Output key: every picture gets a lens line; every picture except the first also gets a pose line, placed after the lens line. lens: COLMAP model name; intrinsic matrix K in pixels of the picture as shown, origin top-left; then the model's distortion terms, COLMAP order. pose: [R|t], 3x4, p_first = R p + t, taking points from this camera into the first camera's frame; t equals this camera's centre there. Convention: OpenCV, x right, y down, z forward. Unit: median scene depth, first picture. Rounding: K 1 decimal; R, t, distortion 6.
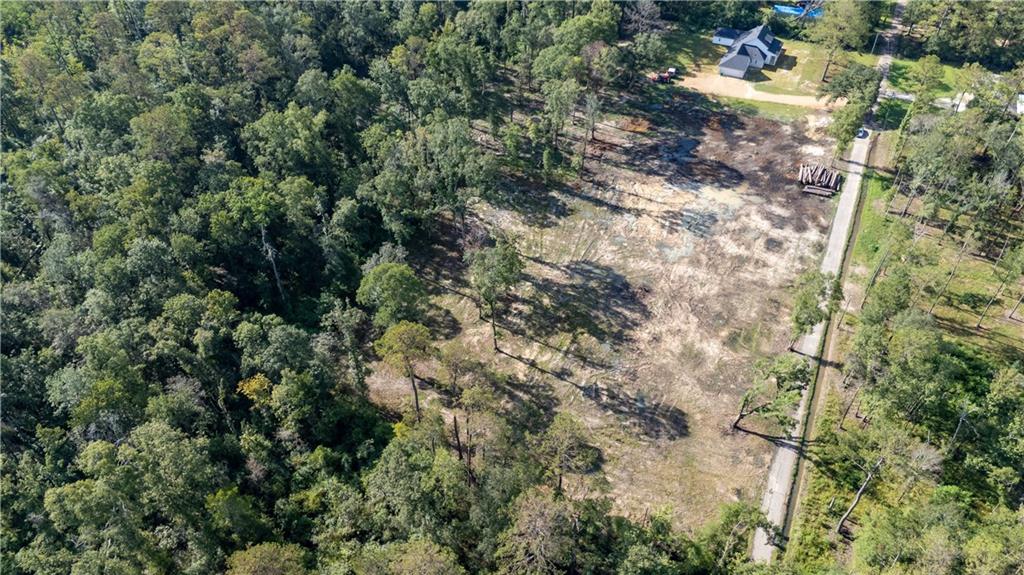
lens RADIAL K [[756.2, 0, 512.0], [0, 756.2, 287.5], [0, 0, 1]] dist [0.084739, -0.194569]
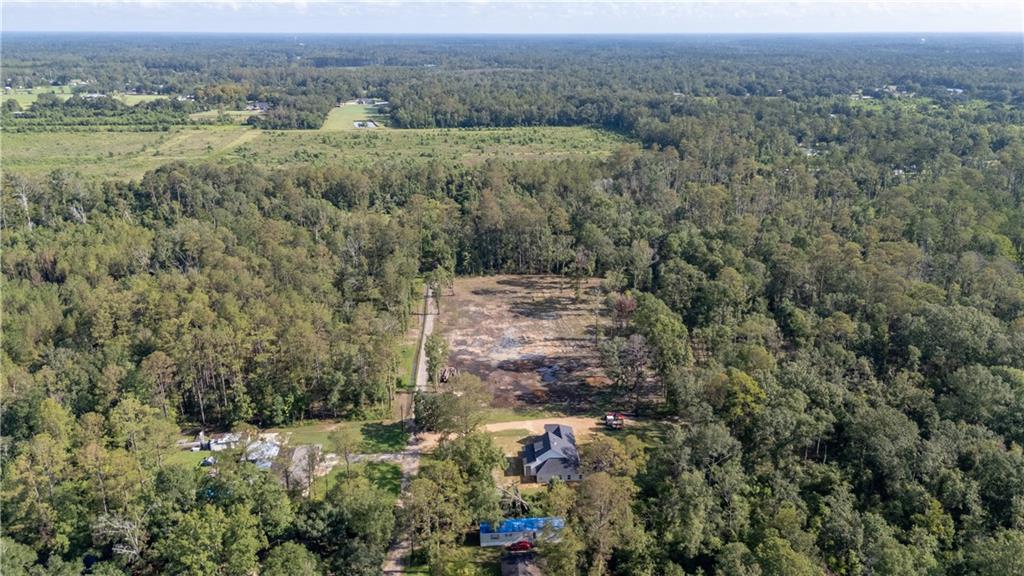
lens RADIAL K [[762.2, 0, 514.6], [0, 762.2, 291.7], [0, 0, 1]] dist [0.178293, -0.489922]
pose [[-0.876795, 0.172296, -0.448937, 0.915526], [-0.324336, 0.477372, 0.816653, -1.408661], [0.355016, 0.861644, -0.362676, 1.472111]]
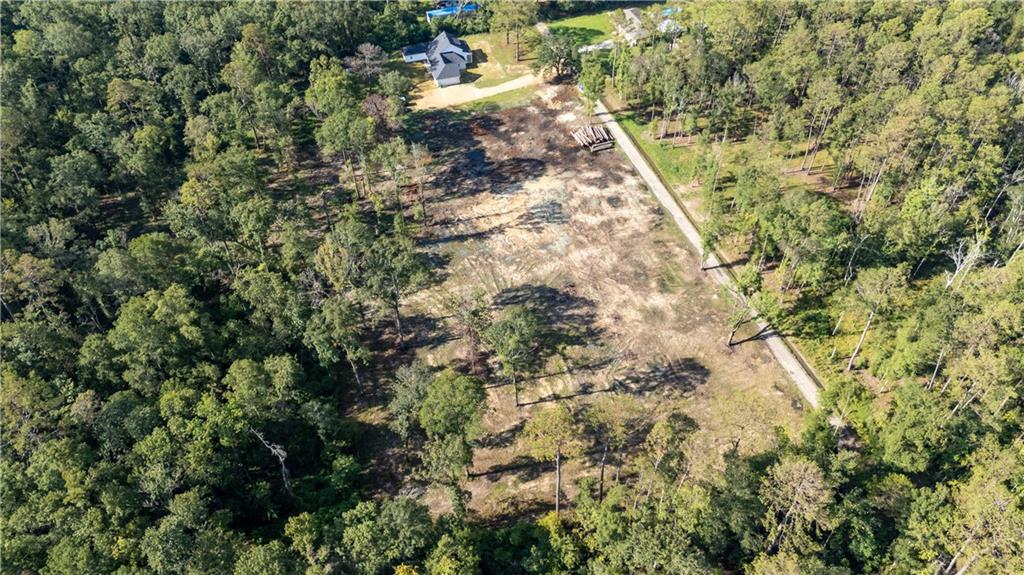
lens RADIAL K [[752.9, 0, 515.0], [0, 752.9, 288.4], [0, 0, 1]] dist [0.072887, -0.074901]
pose [[0.738703, -0.471223, 0.481941, -0.359939], [0.474554, 0.871362, 0.124605, -0.148915], [-0.478662, 0.136661, 0.867298, 0.102758]]
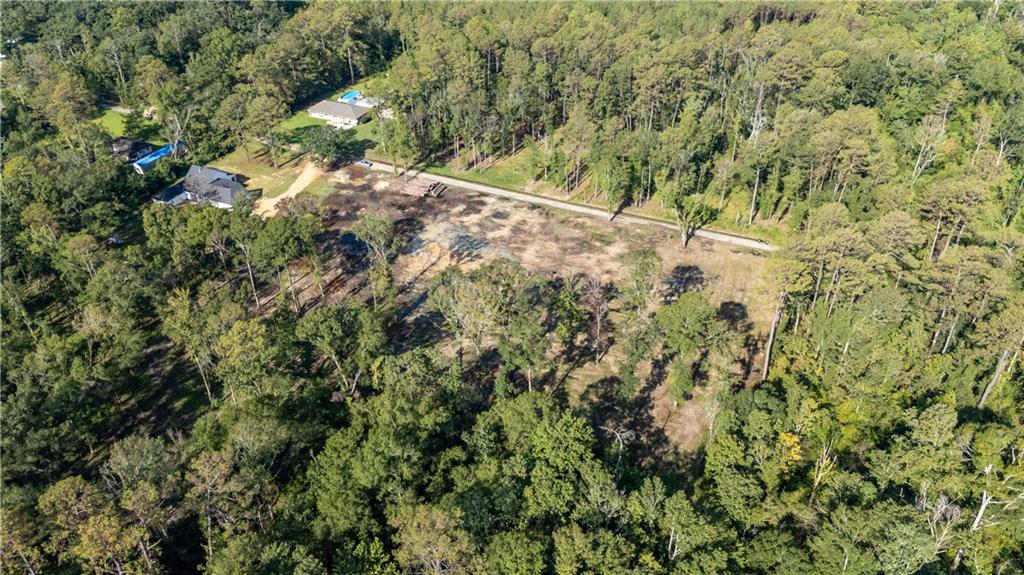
lens RADIAL K [[752.9, 0, 515.0], [0, 752.9, 288.4], [0, 0, 1]] dist [0.072887, -0.074901]
pose [[-0.004998, -0.557382, 0.830241, -0.741019], [0.705541, 0.586401, 0.397928, -0.449528], [-0.708652, 0.587758, 0.390325, 0.538990]]
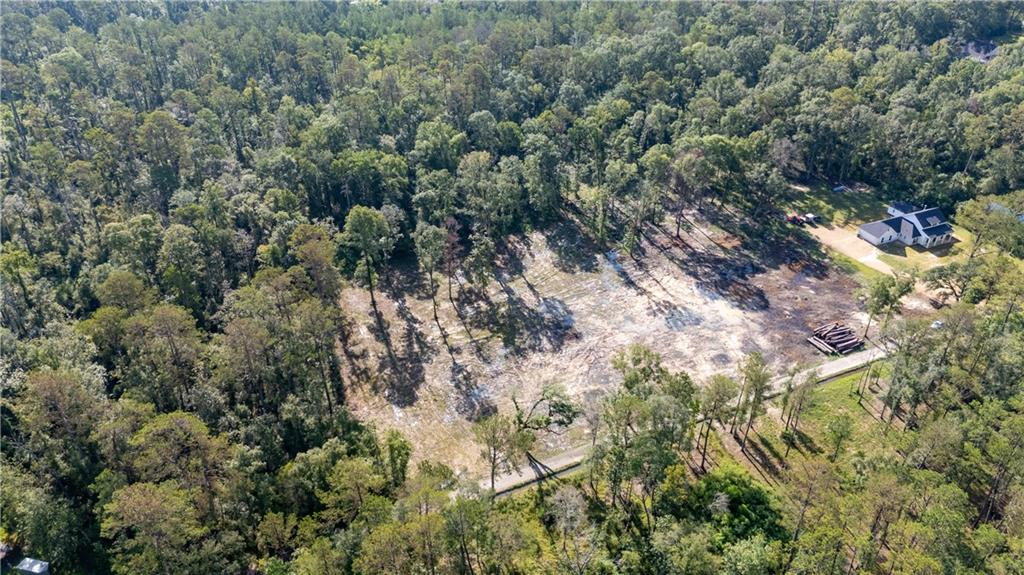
lens RADIAL K [[758.3, 0, 512.0], [0, 758.3, 287.5], [0, 0, 1]] dist [0.042838, -0.040488]
pose [[0.754731, 0.360214, -0.548295, 0.626668], [-0.456604, 0.888543, -0.044770, 0.030353], [0.471057, 0.284143, 0.835086, -0.001915]]
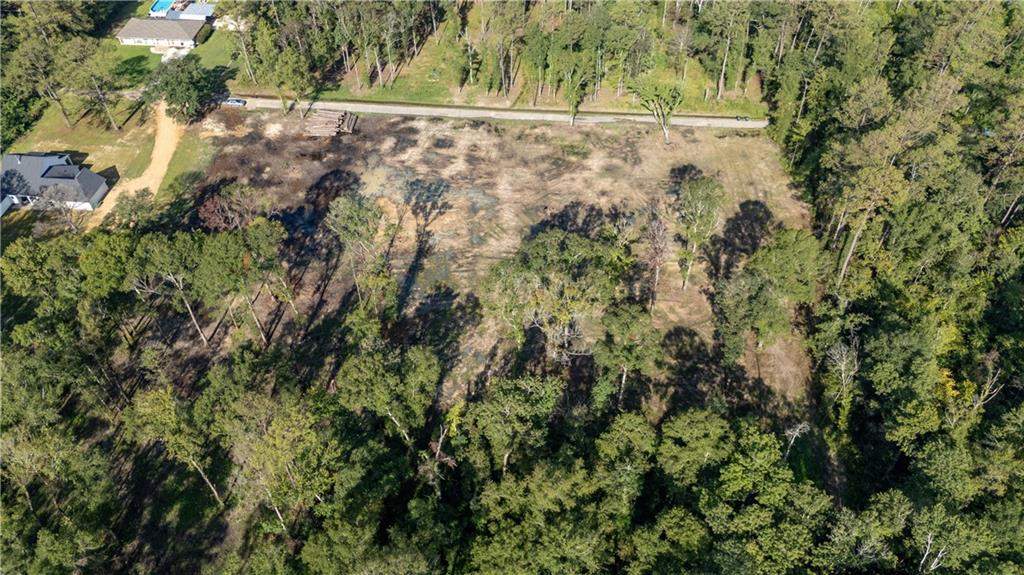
lens RADIAL K [[752.9, 0, 515.0], [0, 752.9, 288.4], [0, 0, 1]] dist [0.072887, -0.074901]
pose [[-0.338372, -0.671414, 0.659323, -0.489013], [0.670294, 0.319790, 0.669657, -0.596642], [-0.660462, 0.668534, 0.341837, 0.683482]]
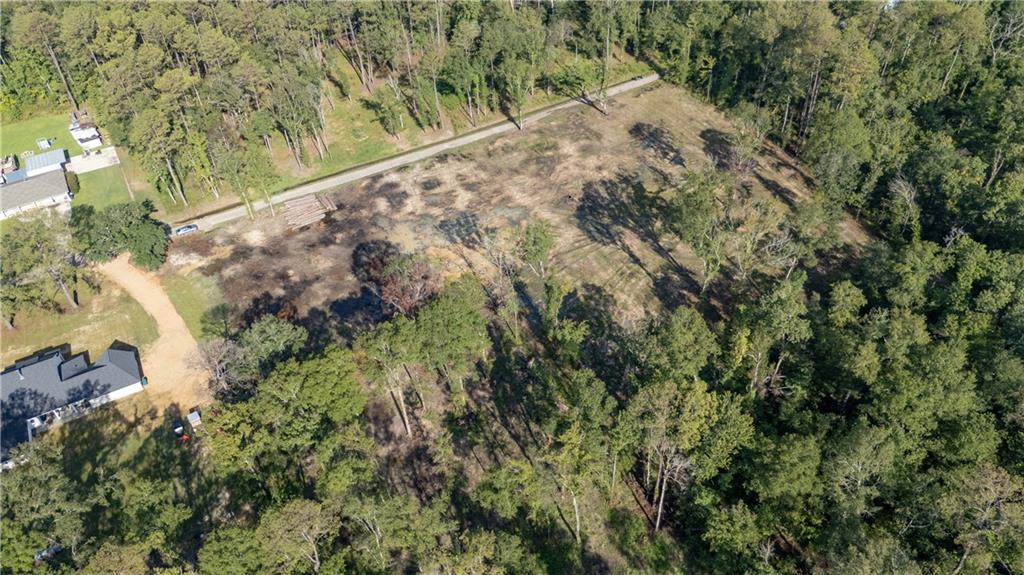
lens RADIAL K [[752.9, 0, 515.0], [0, 752.9, 288.4], [0, 0, 1]] dist [0.072887, -0.074901]
pose [[-0.811034, -0.378464, 0.446082, -0.262059], [0.436619, 0.115890, 0.892151, -0.884540], [-0.389344, 0.918332, 0.071254, 0.971008]]
